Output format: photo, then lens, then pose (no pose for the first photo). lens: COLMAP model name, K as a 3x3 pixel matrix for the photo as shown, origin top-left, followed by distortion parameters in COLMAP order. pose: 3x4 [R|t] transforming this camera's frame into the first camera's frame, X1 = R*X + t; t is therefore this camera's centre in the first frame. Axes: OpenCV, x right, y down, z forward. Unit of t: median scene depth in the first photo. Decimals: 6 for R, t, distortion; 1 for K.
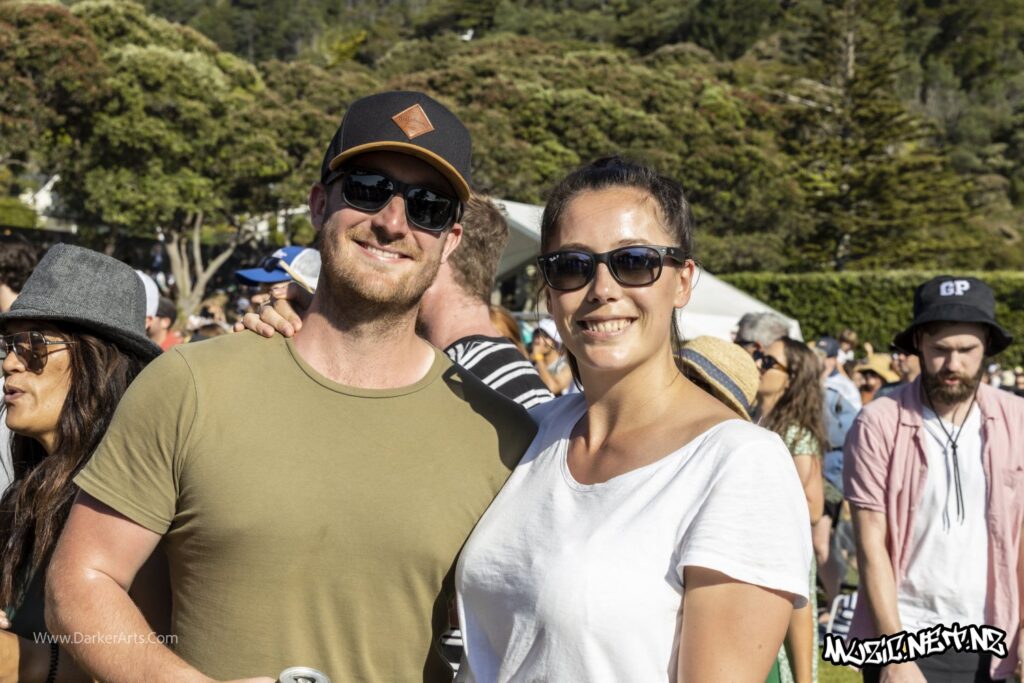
lens RADIAL K [[1910.1, 0, 534.3], [0, 1910.1, 342.4], [0, 0, 1]] dist [0.003612, 0.117477]
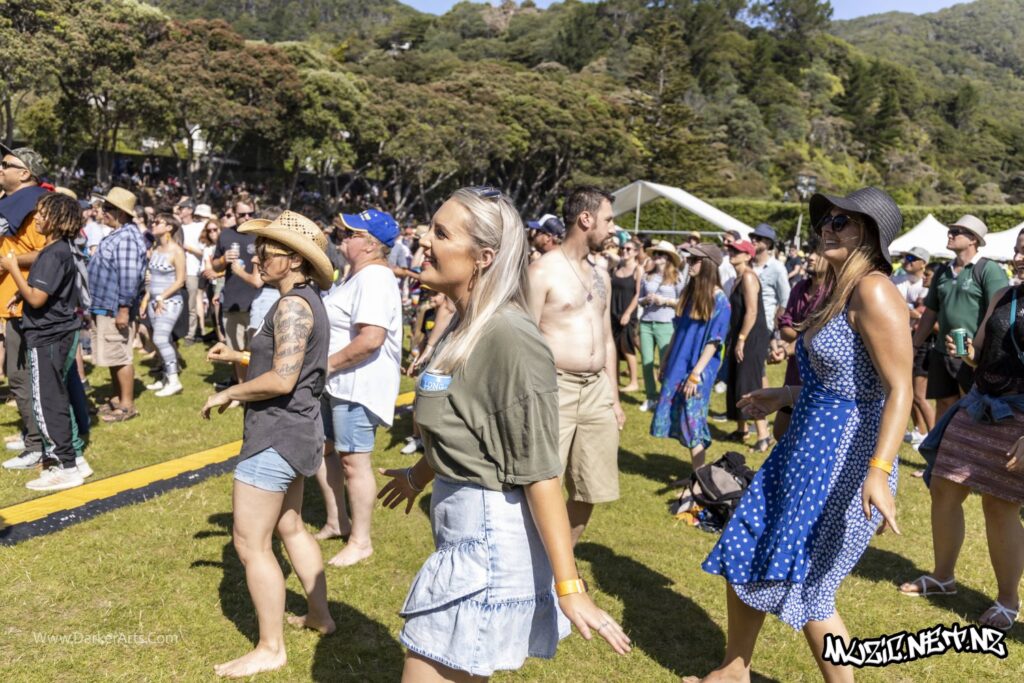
lens RADIAL K [[1910.1, 0, 534.3], [0, 1910.1, 342.4], [0, 0, 1]] dist [0.003612, 0.117477]
pose [[0.956218, -0.009238, 0.292510, -0.509489], [-0.008468, 0.998210, 0.059207, -0.005325], [-0.292533, -0.059092, 0.954428, -0.759925]]
